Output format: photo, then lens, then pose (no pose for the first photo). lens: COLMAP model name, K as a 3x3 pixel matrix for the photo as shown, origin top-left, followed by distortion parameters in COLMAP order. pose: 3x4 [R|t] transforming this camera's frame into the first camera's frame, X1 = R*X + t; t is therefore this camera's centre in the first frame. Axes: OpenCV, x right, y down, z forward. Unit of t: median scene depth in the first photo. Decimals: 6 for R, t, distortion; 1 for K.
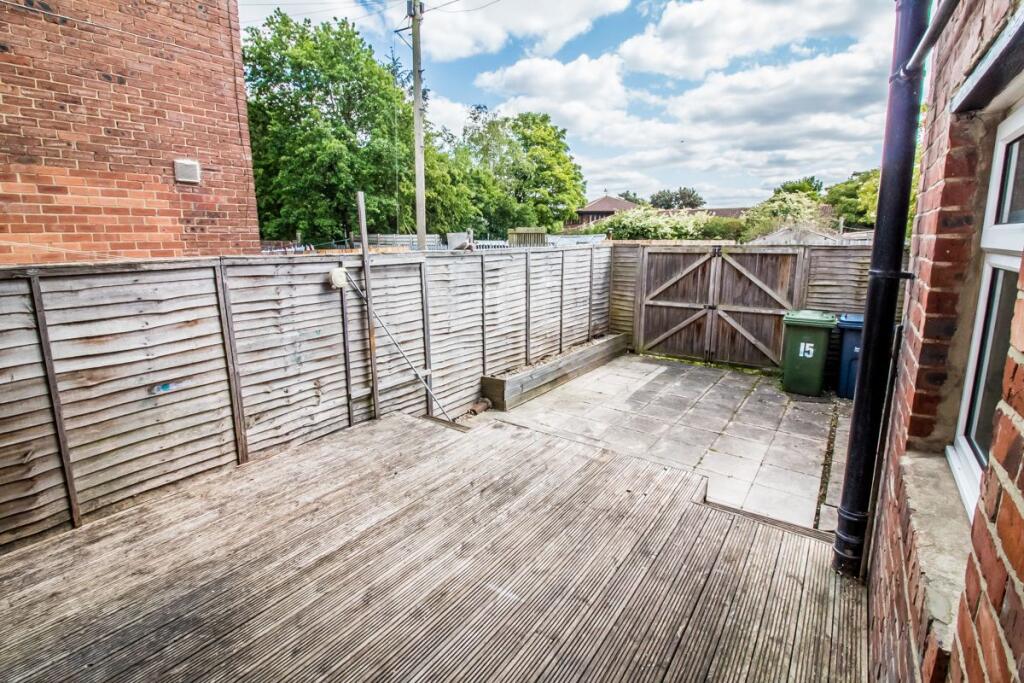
lens RADIAL K [[491.3, 0, 512.6], [0, 491.3, 338.3], [0, 0, 1]] dist [-0.000098, 0.000000]
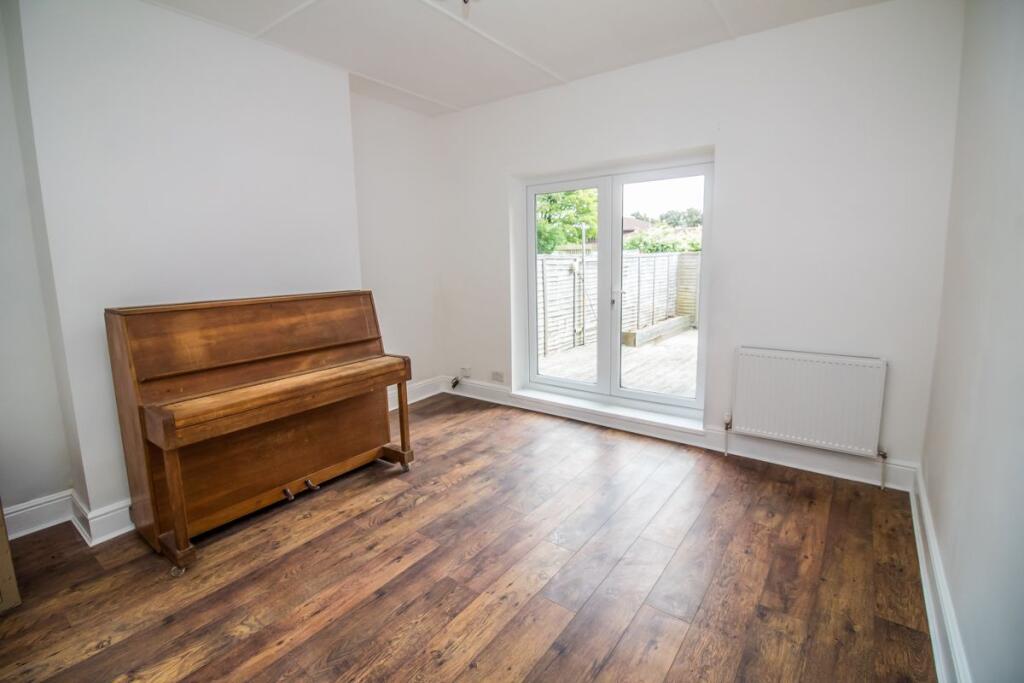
lens RADIAL K [[491.3, 0, 511.7], [0, 491.3, 339.5], [0, 0, 1]] dist [-0.000098, 0.000000]
pose [[0.999861, -0.011955, -0.011600, -0.296519], [0.011530, 0.999285, -0.036007, 0.116557], [0.012022, 0.035868, 0.999284, -0.472754]]
